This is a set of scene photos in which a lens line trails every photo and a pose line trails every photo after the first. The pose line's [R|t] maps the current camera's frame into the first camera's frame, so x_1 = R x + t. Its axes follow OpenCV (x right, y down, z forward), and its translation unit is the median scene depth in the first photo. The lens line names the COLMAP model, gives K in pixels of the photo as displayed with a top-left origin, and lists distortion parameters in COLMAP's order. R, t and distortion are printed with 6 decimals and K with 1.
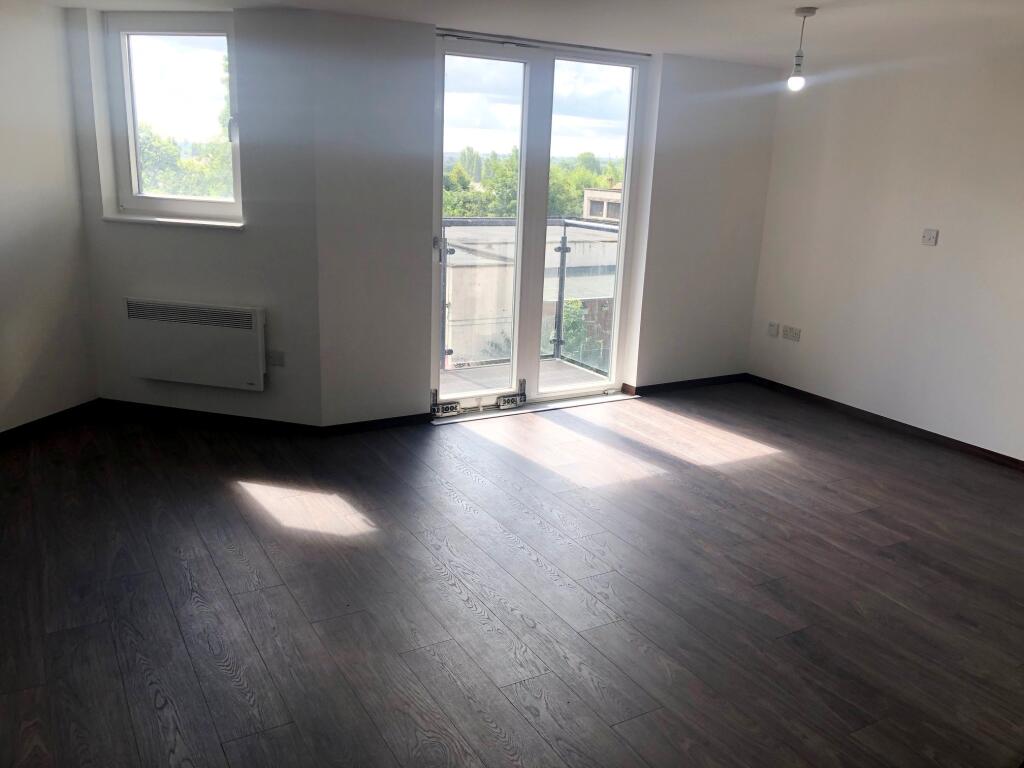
lens RADIAL K [[832.3, 0, 509.6], [0, 832.3, 380.7], [0, 0, 1]] dist [0.060976, -0.038377]
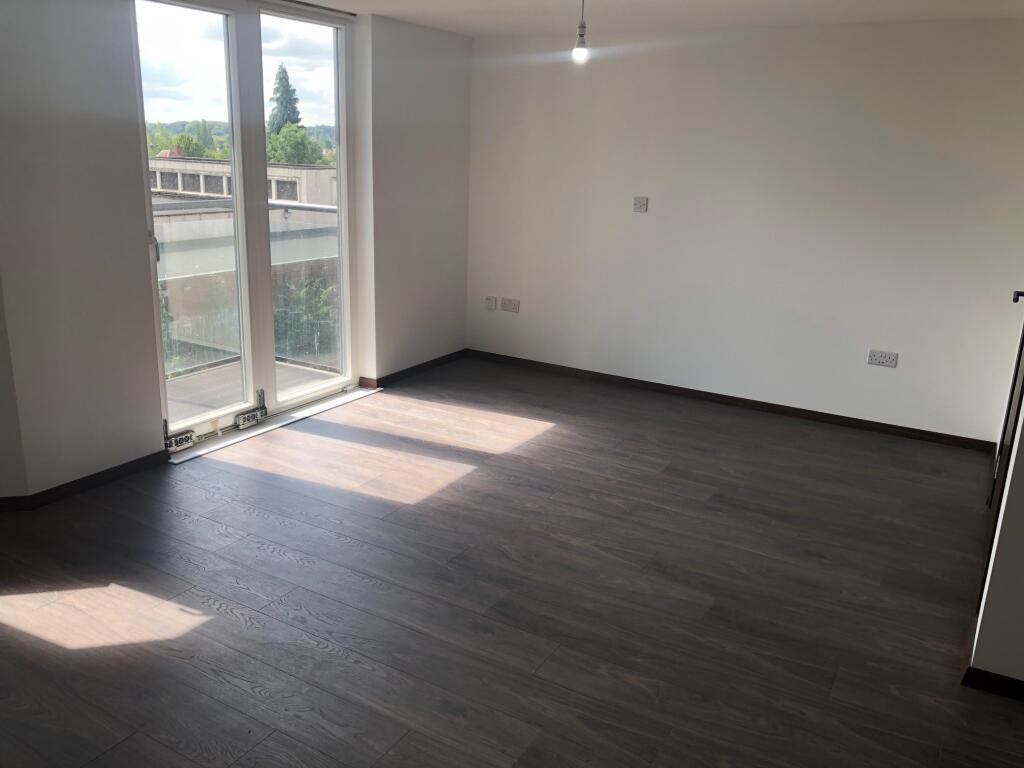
lens RADIAL K [[832.3, 0, 507.8], [0, 832.3, 384.3], [0, 0, 1]] dist [0.060976, -0.038377]
pose [[0.877470, -0.146933, 0.456571, -0.161522], [0.128643, 0.989140, 0.071088, -0.038185], [-0.462058, -0.003643, 0.886842, 0.120868]]
